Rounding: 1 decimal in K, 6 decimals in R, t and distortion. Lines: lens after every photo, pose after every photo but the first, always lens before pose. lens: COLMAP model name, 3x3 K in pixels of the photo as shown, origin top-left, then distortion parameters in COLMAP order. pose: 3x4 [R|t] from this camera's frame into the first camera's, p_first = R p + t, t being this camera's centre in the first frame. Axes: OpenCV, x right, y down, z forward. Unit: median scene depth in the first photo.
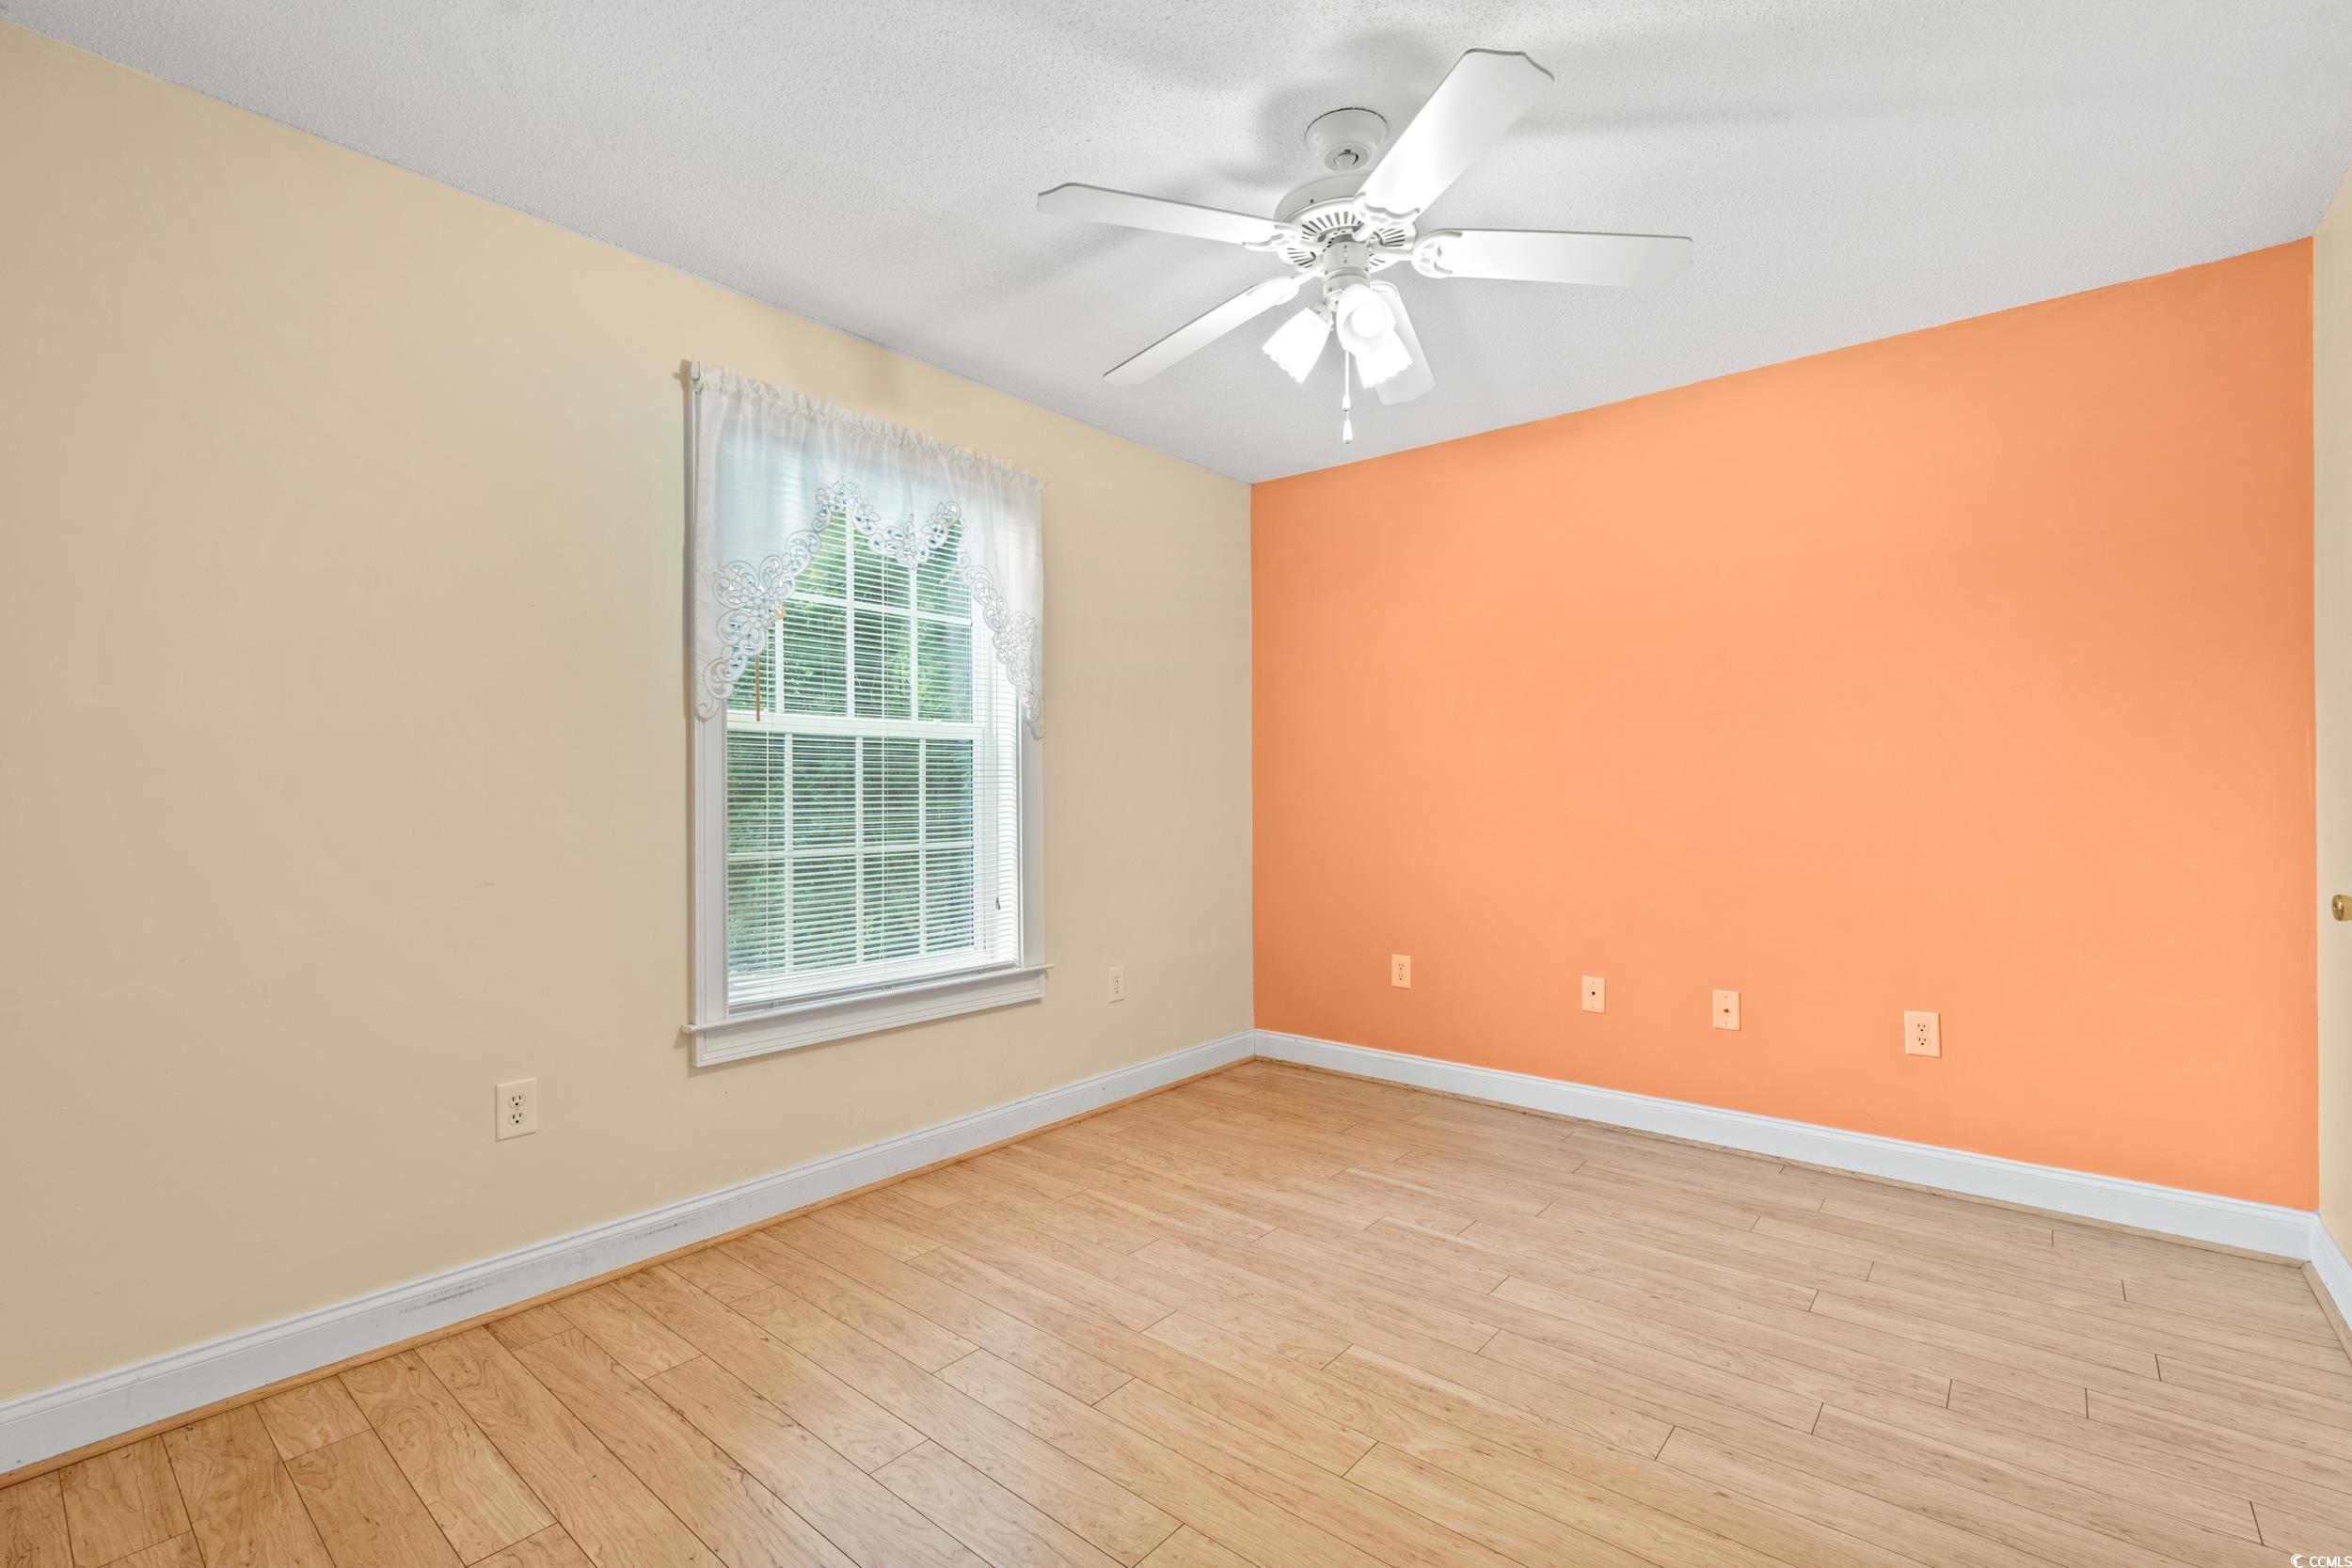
lens RADIAL K [[1028.7, 0, 1176.0], [0, 1028.7, 784.0], [0, 0, 1]] dist [-0.002615, -0.000548]
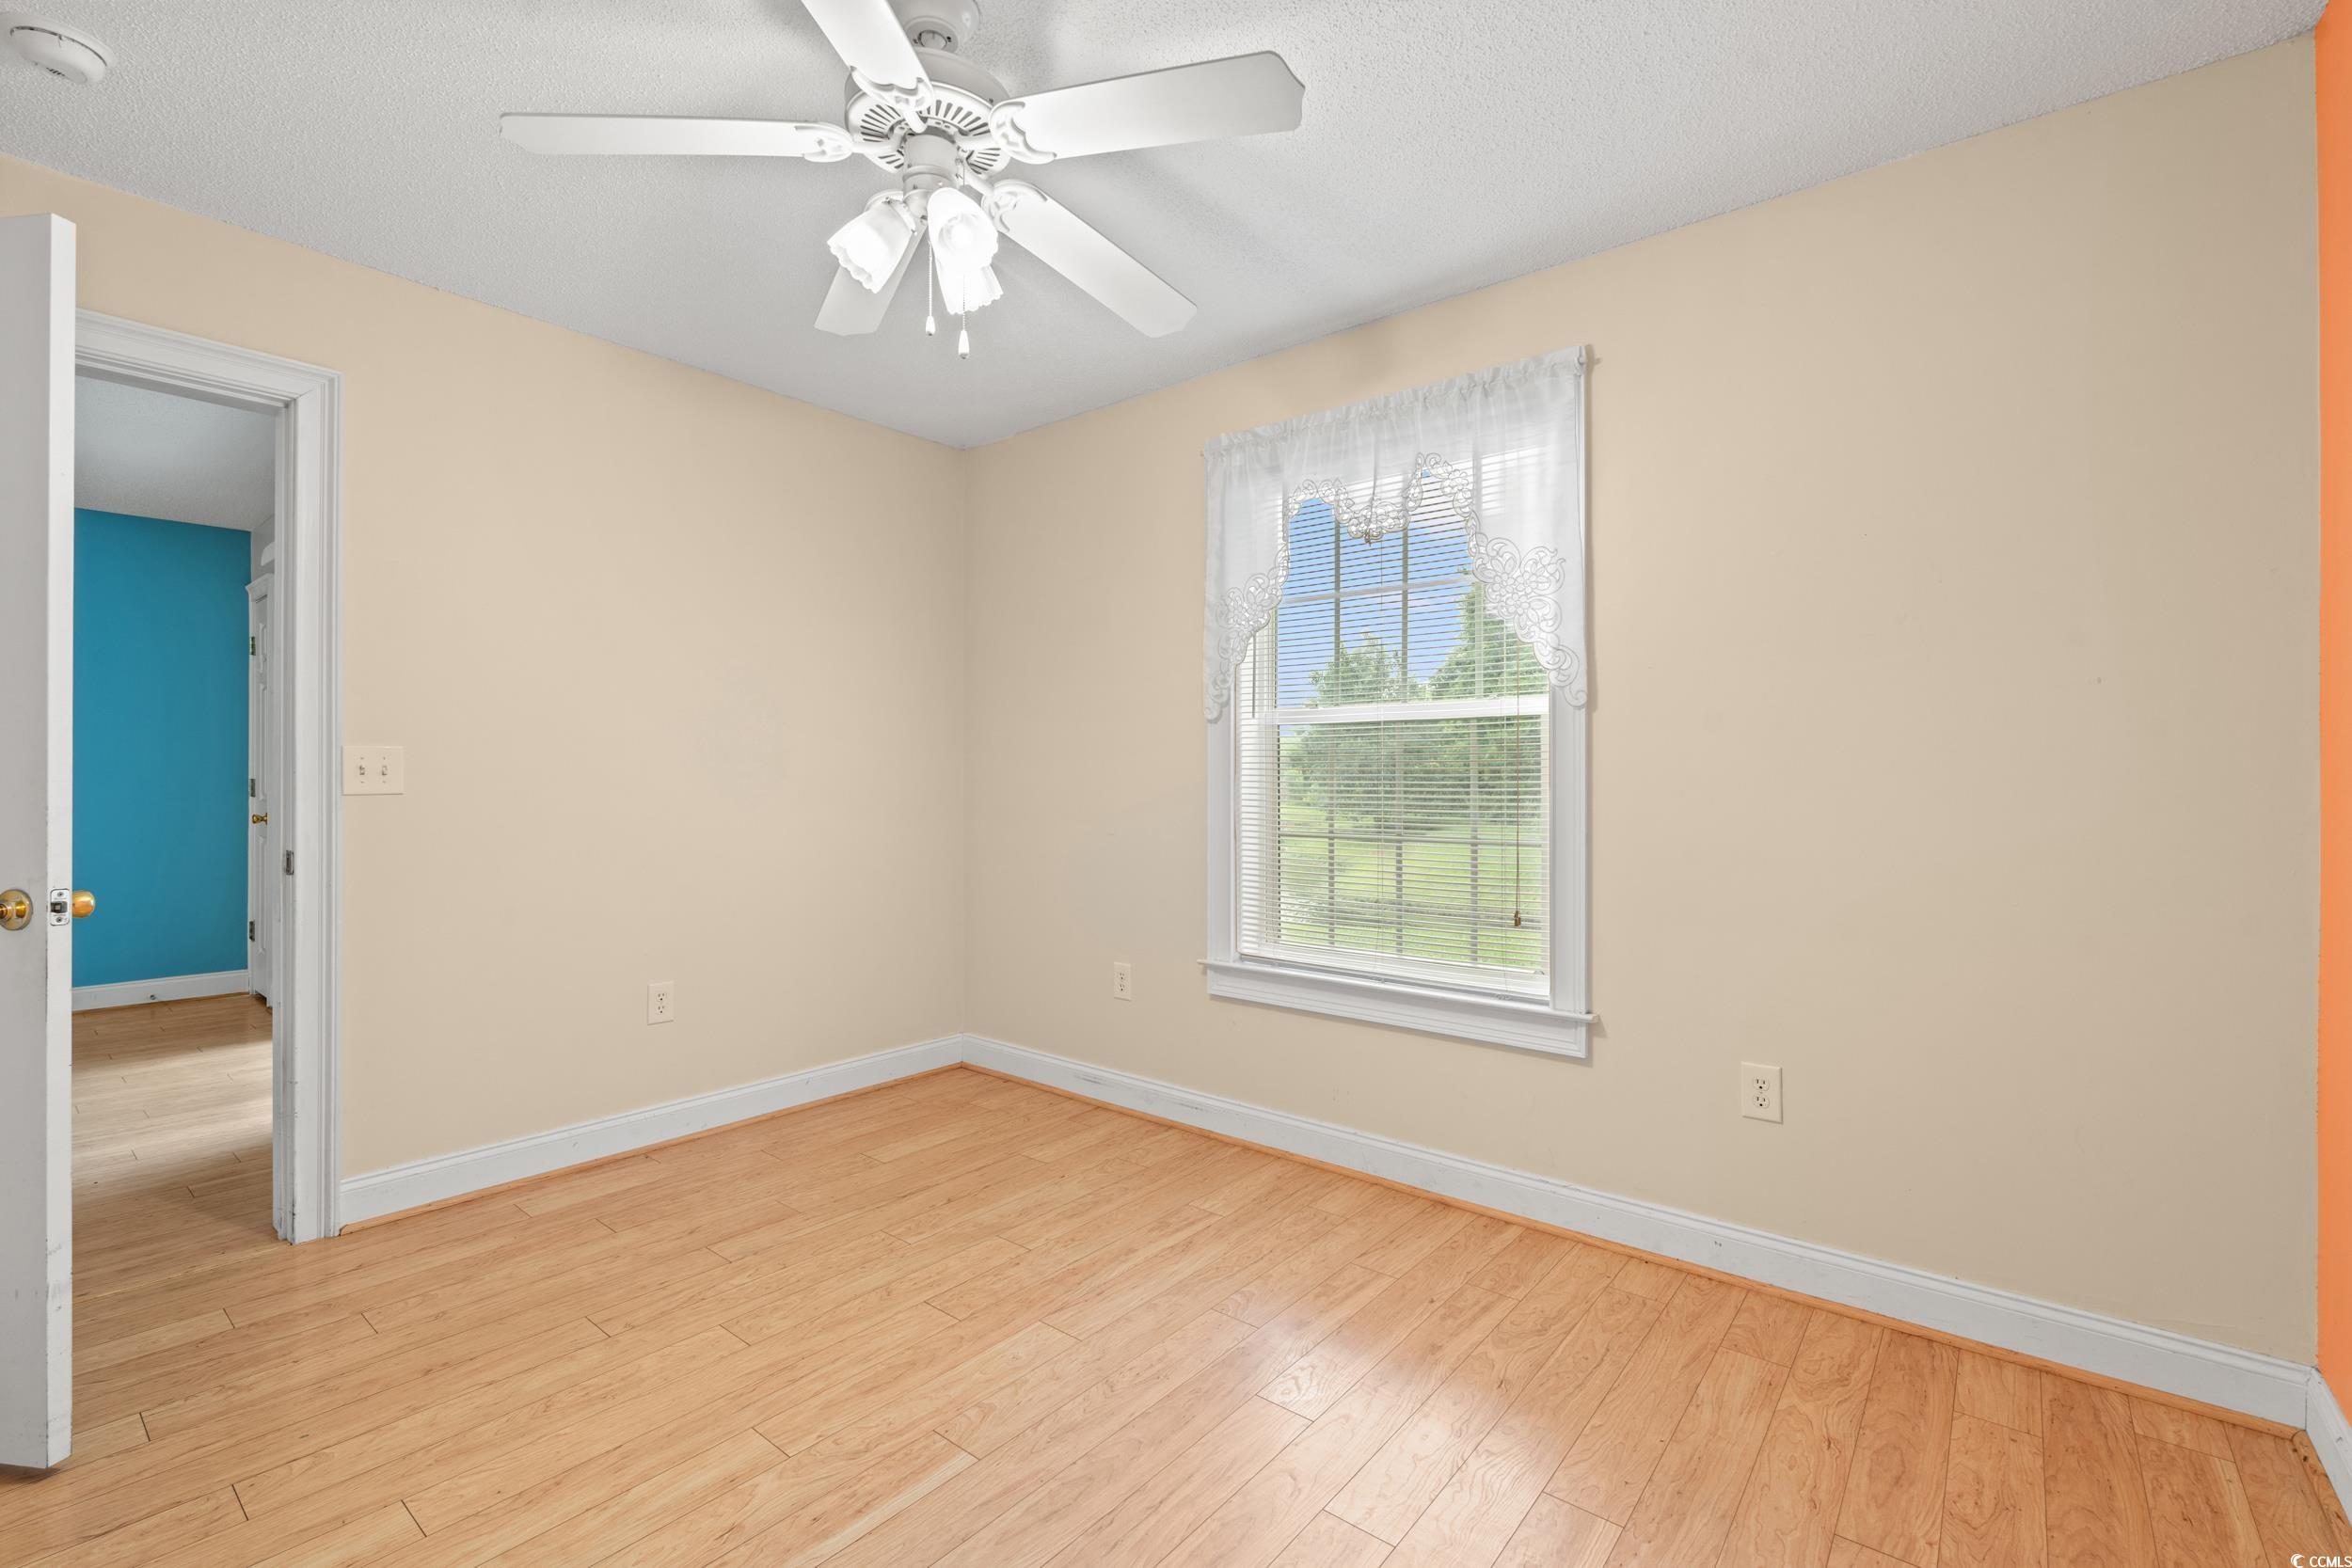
lens RADIAL K [[1028.7, 0, 1176.0], [0, 1028.7, 784.0], [0, 0, 1]] dist [-0.002615, -0.000548]
pose [[0.019144, 0.009446, -0.999772, 0.796174], [0.002703, 0.999951, 0.009499, 0.004874], [0.999813, -0.002884, 0.019117, 0.928402]]
